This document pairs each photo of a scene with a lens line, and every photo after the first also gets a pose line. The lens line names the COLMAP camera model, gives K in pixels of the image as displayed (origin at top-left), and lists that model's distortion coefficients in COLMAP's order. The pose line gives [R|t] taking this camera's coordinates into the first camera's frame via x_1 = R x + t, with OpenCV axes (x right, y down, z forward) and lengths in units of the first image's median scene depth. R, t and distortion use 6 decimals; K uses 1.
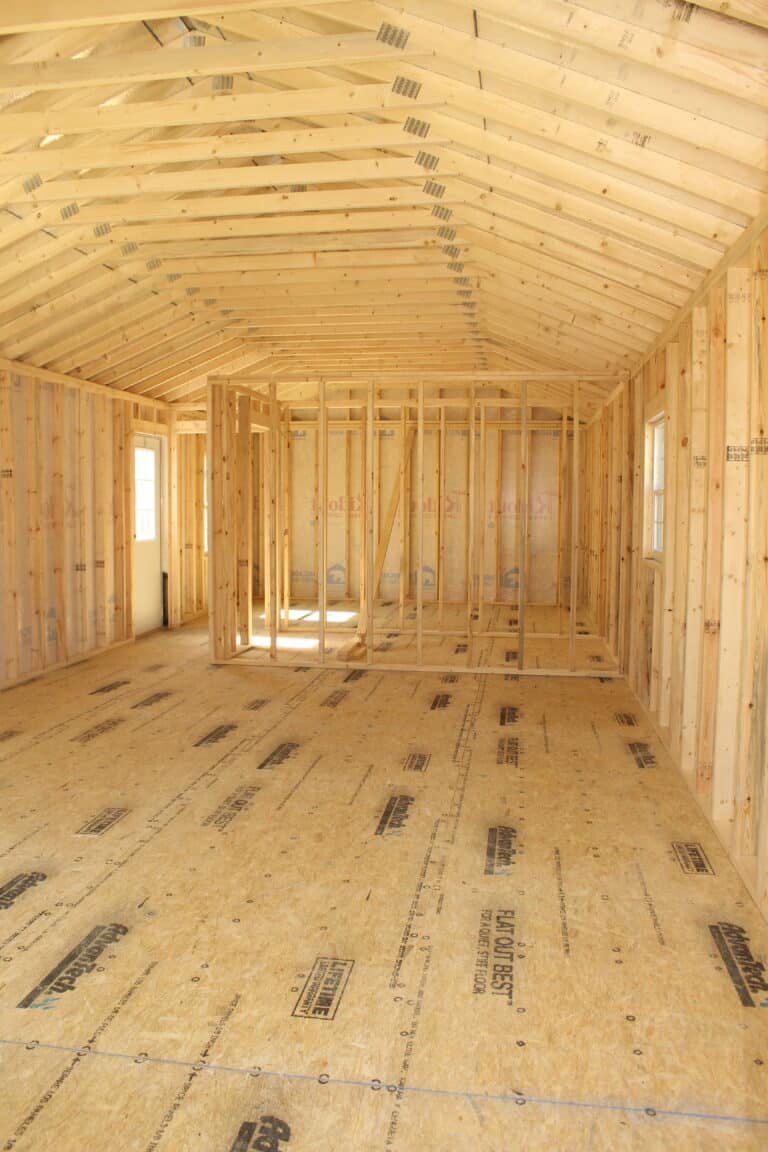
lens RADIAL K [[966.9, 0, 344.0], [0, 966.9, 579.0], [0, 0, 1]] dist [-0.140913, 0.116229]
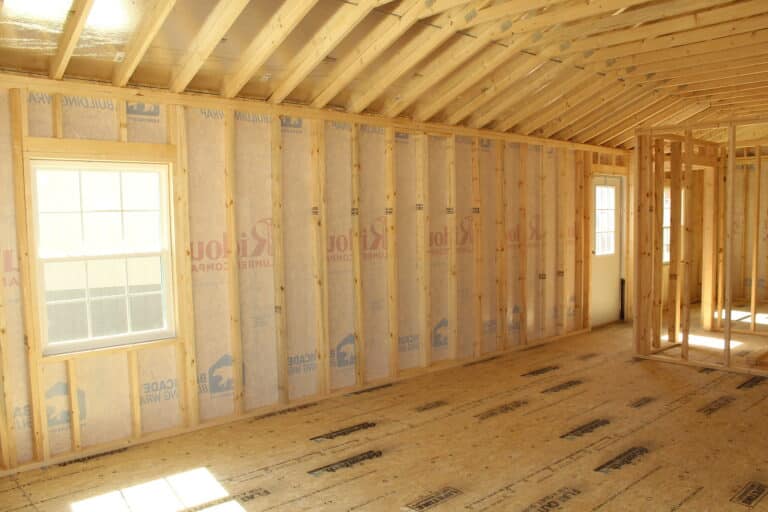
lens RADIAL K [[642.6, 0, 383.1], [0, 642.6, 267.2], [0, 0, 1]] dist [-0.152498, 0.131265]
pose [[0.795775, 0.028607, -0.604917, 0.095509], [-0.027771, 0.999557, 0.010736, -0.029787], [0.604956, 0.008256, 0.796216, 0.147508]]
